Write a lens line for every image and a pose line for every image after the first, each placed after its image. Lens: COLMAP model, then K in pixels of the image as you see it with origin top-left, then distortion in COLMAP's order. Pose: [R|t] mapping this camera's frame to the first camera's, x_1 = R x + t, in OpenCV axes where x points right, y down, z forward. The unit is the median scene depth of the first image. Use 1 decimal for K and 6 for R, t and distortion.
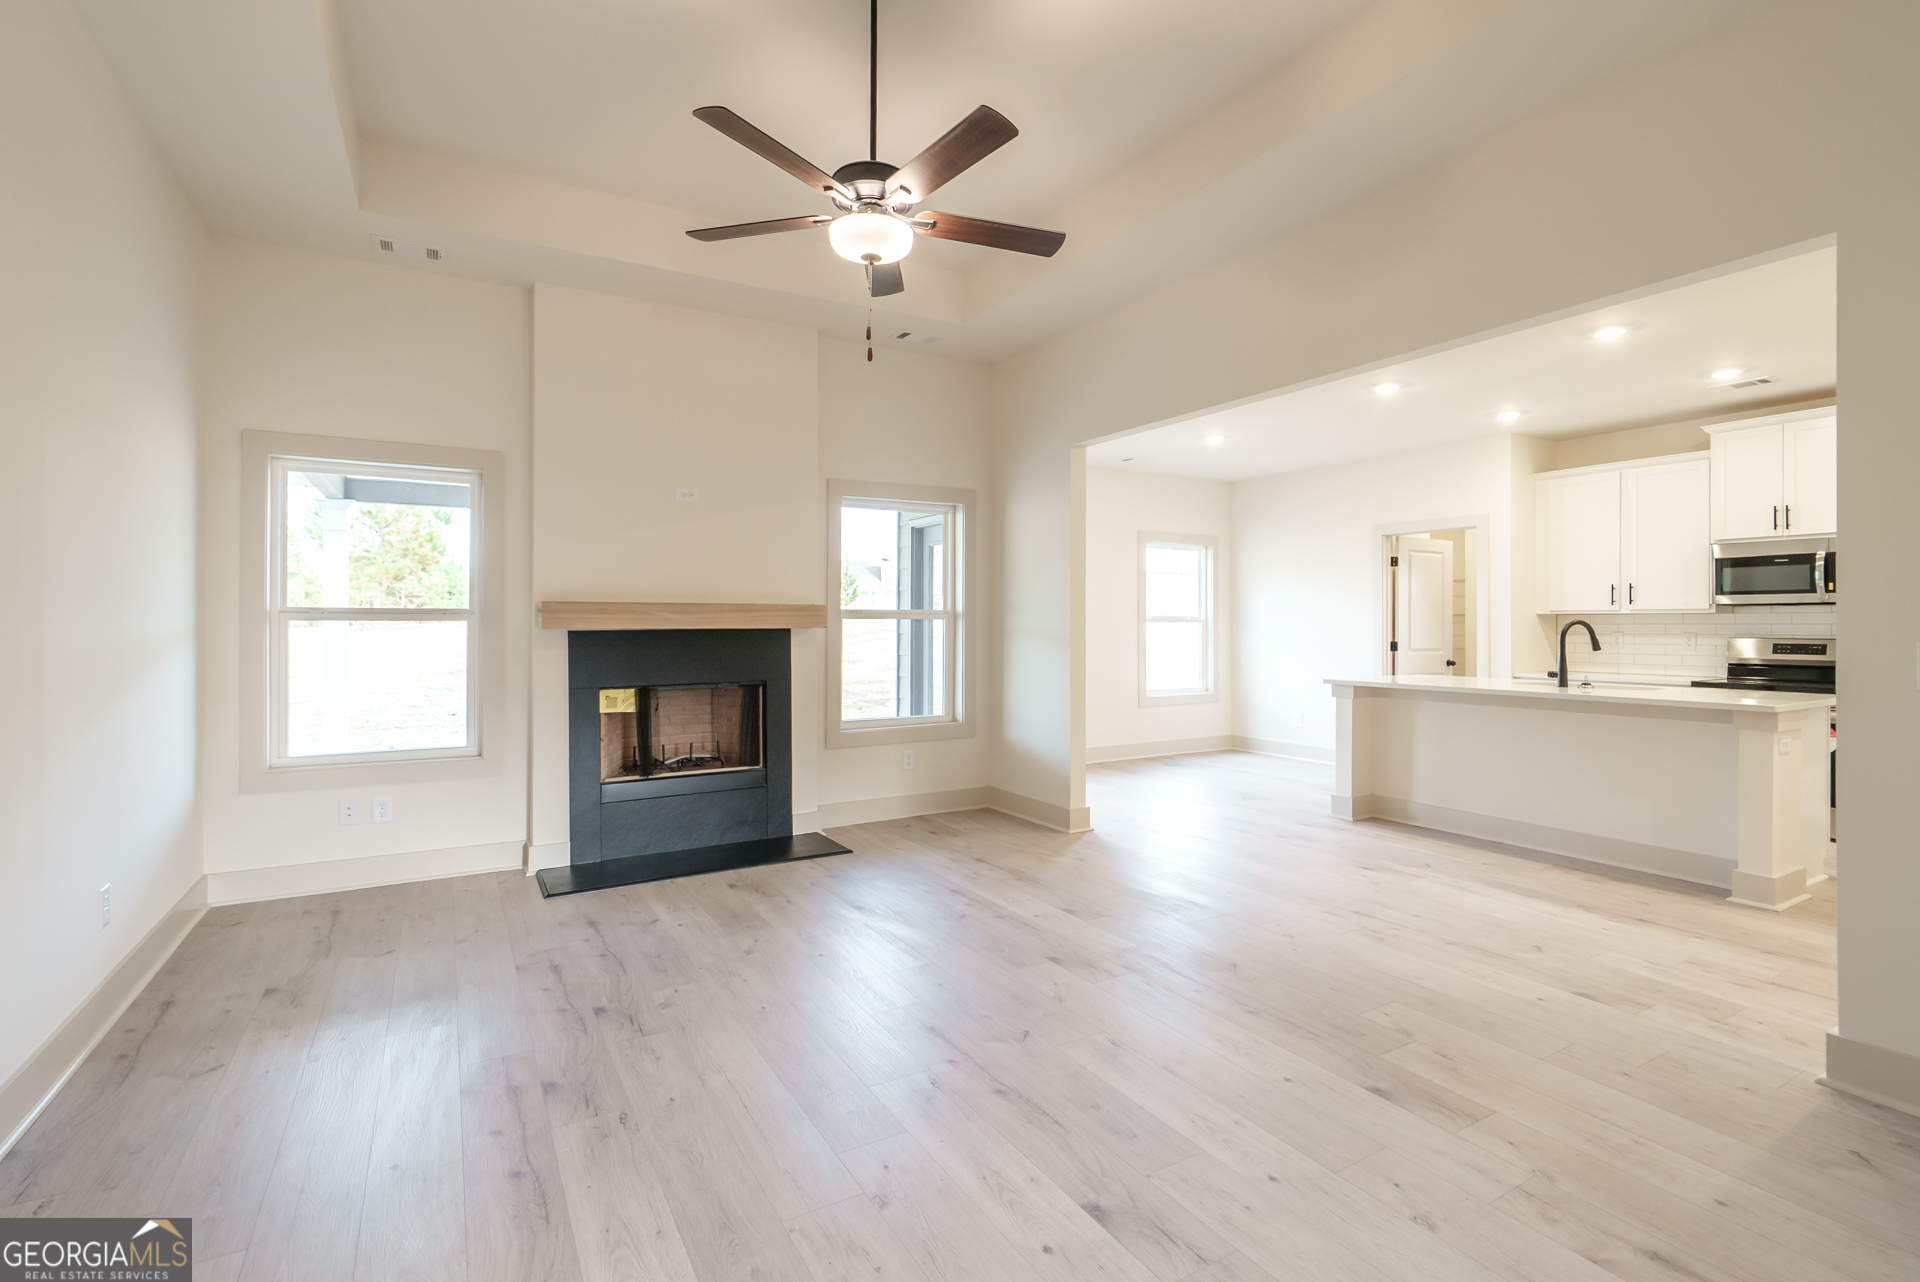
lens RADIAL K [[882.1, 0, 963.8], [0, 882.1, 631.8], [0, 0, 1]] dist [-0.003815, -0.000038]
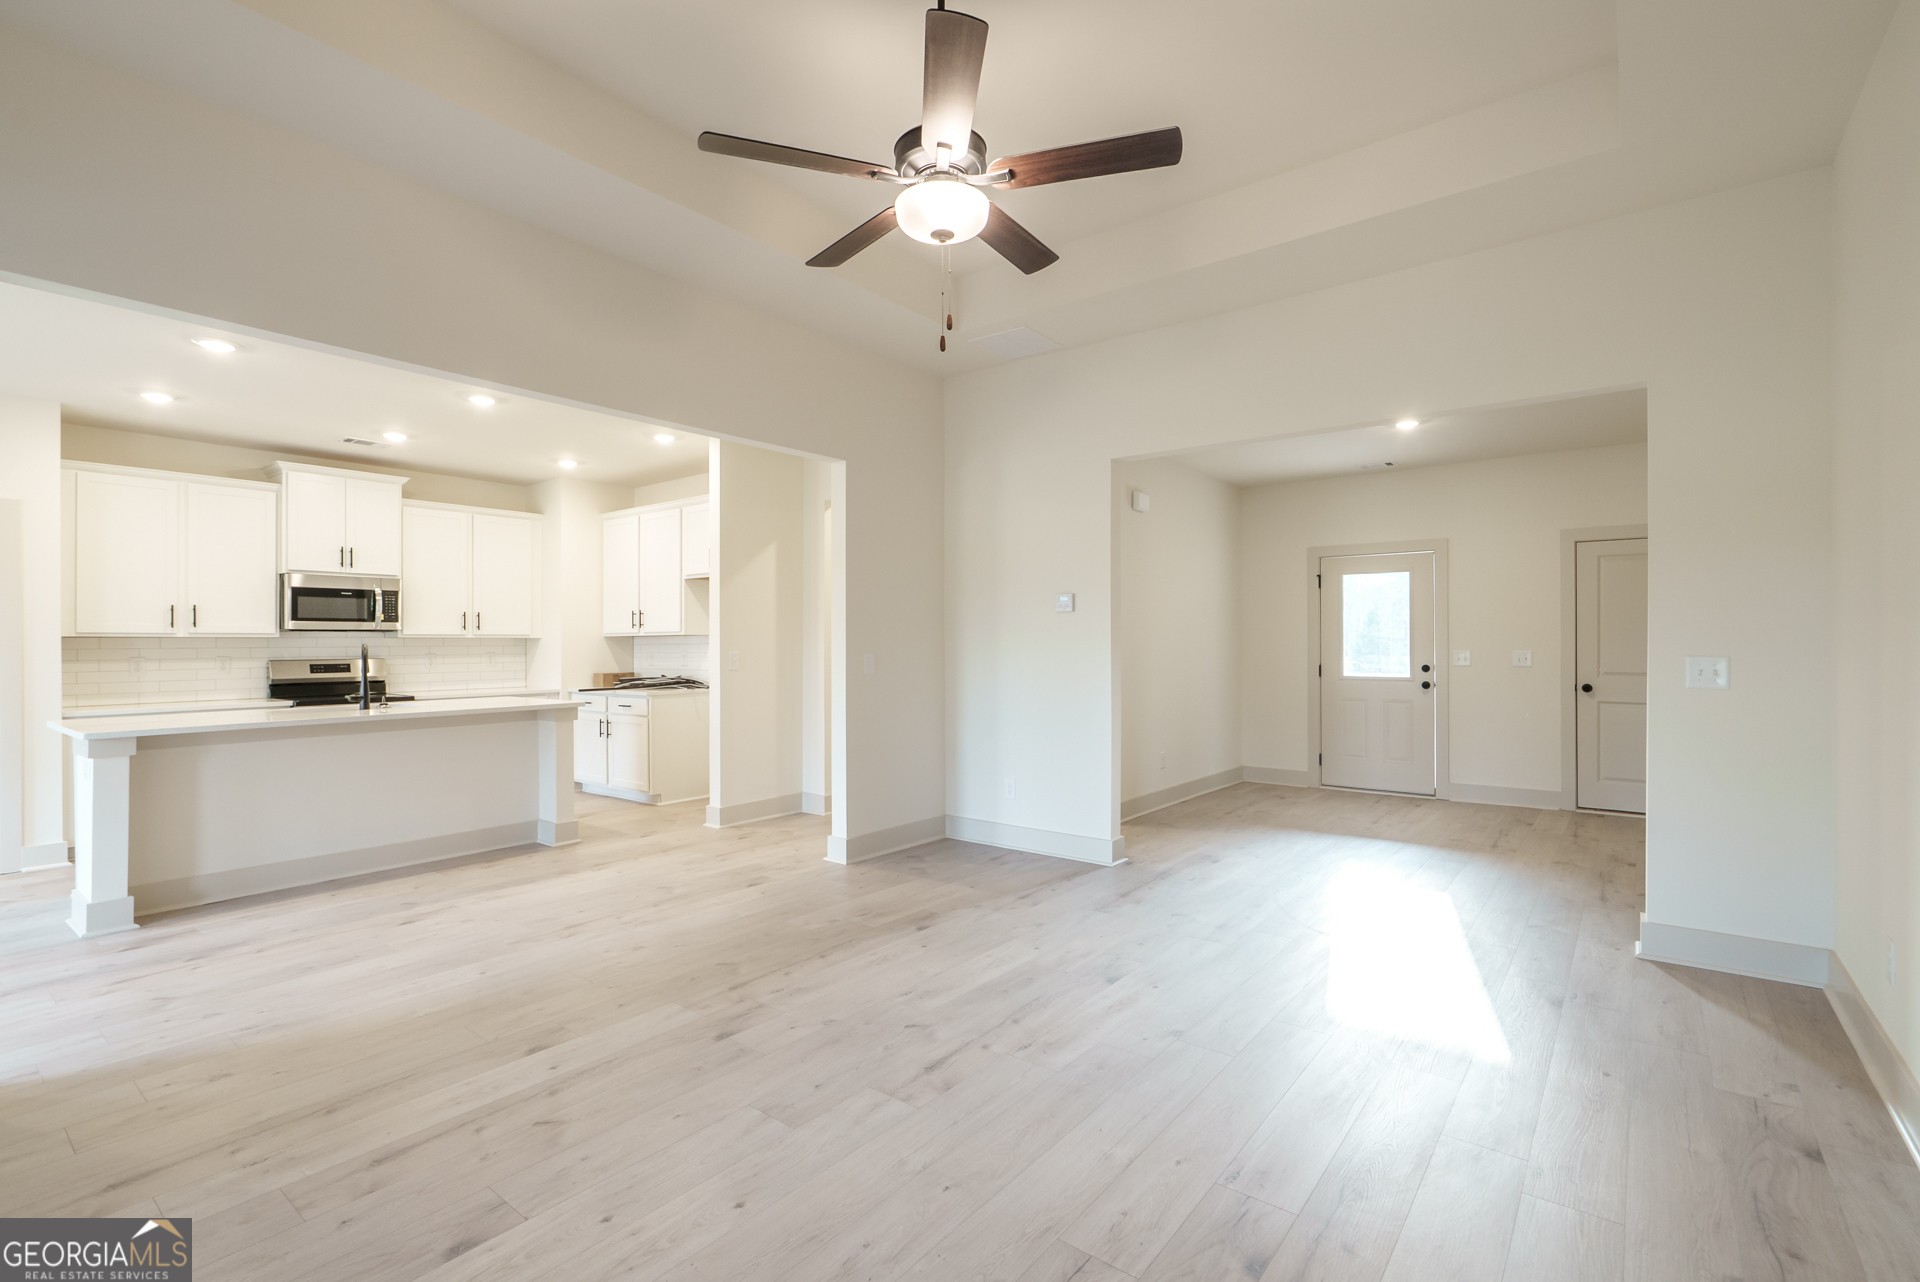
lens RADIAL K [[882.1, 0, 963.9], [0, 882.1, 641.0], [0, 0, 1]] dist [-0.003815, -0.000038]
pose [[-0.366404, 0.003970, 0.930447, -0.531206], [0.014132, 0.999899, 0.001299, -0.007852], [-0.930348, 0.013625, -0.366423, 0.738657]]
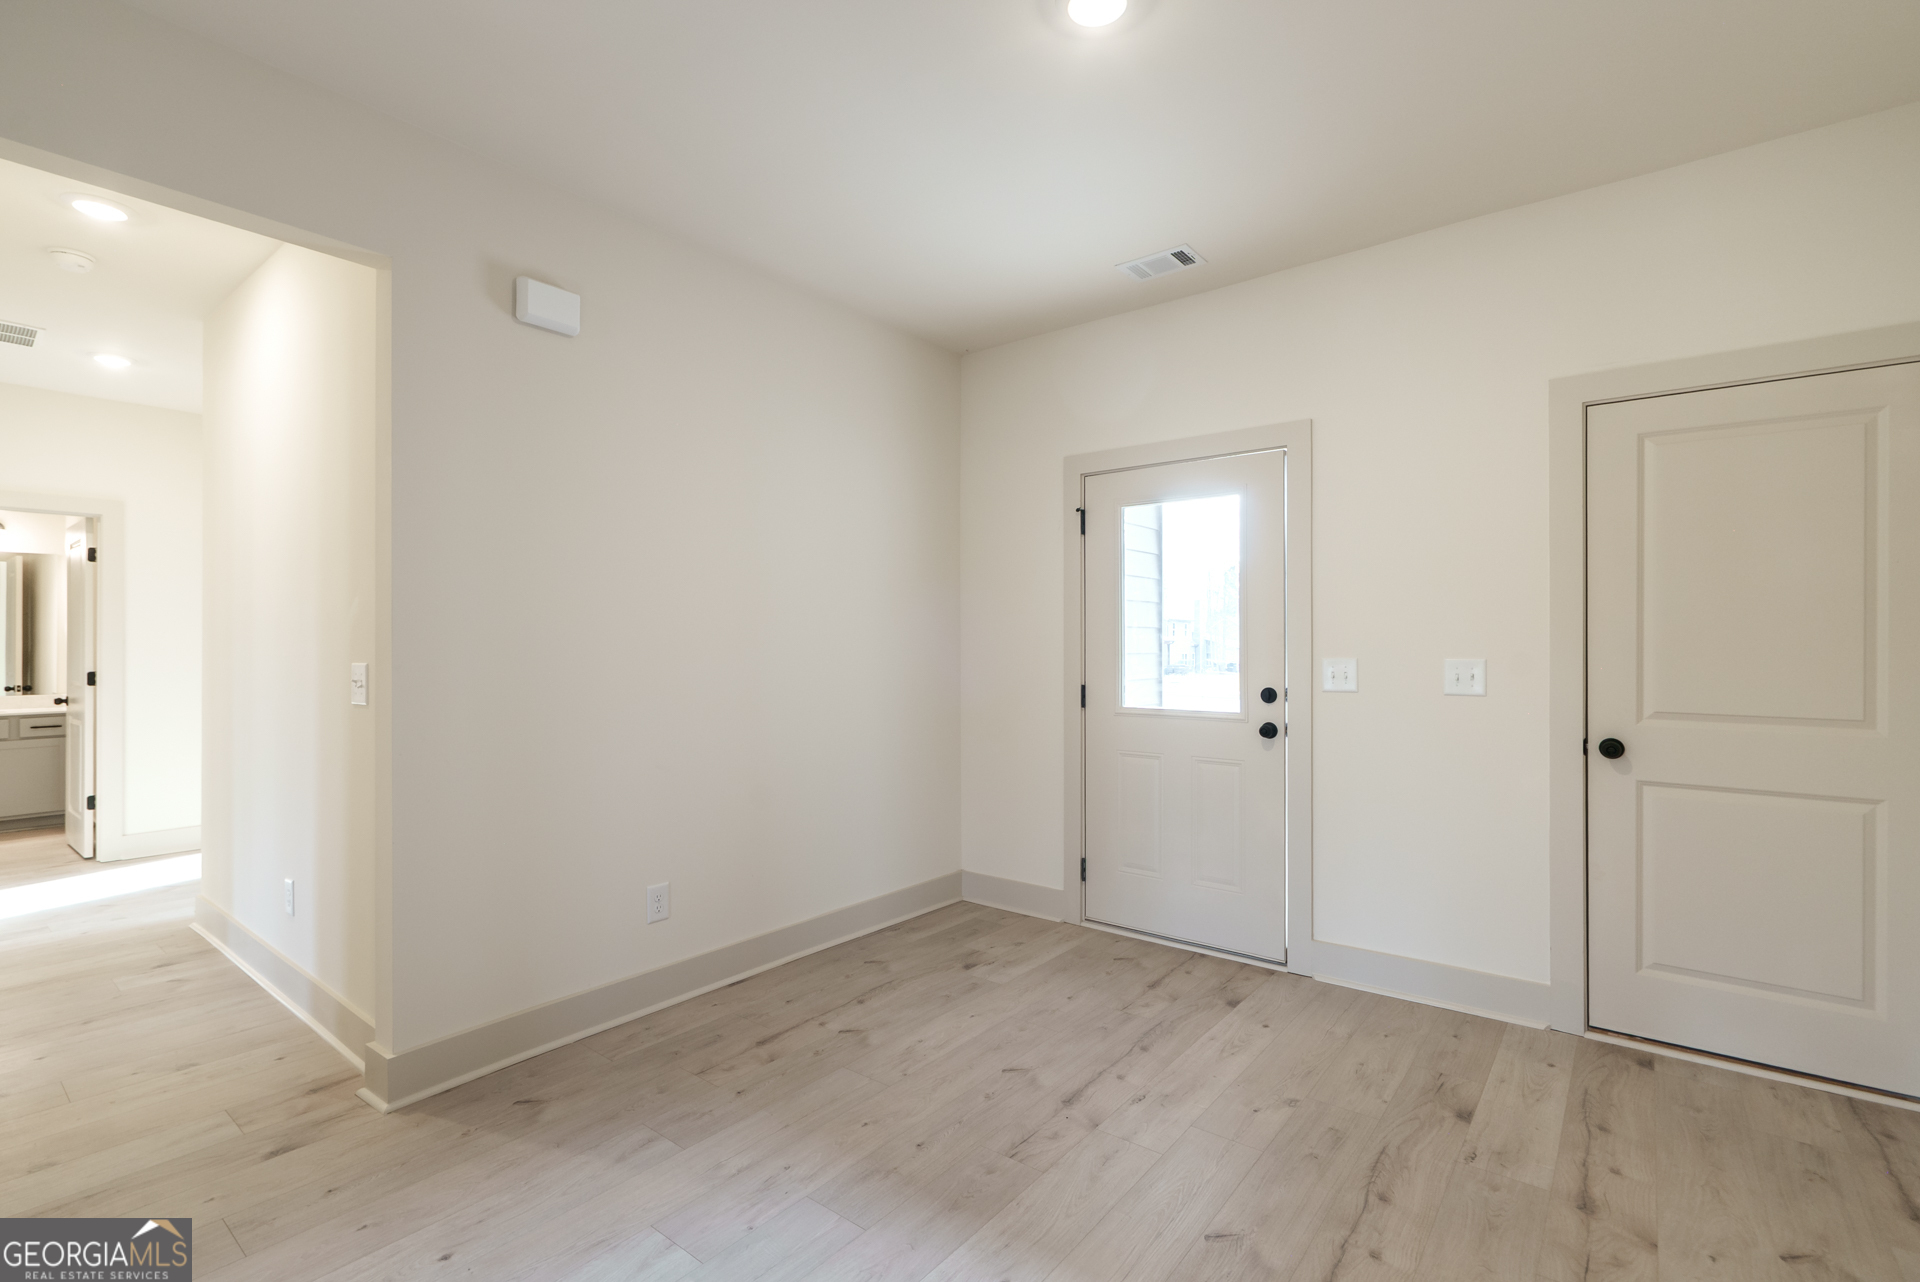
lens RADIAL K [[882.1, 0, 969.7], [0, 882.1, 640.5], [0, 0, 1]] dist [-0.003815, -0.000038]
pose [[-0.362155, 0.003377, 0.932112, -0.457357], [0.012477, 0.999921, 0.001224, -0.006260], [-0.932034, 0.012073, -0.362169, 0.627676]]
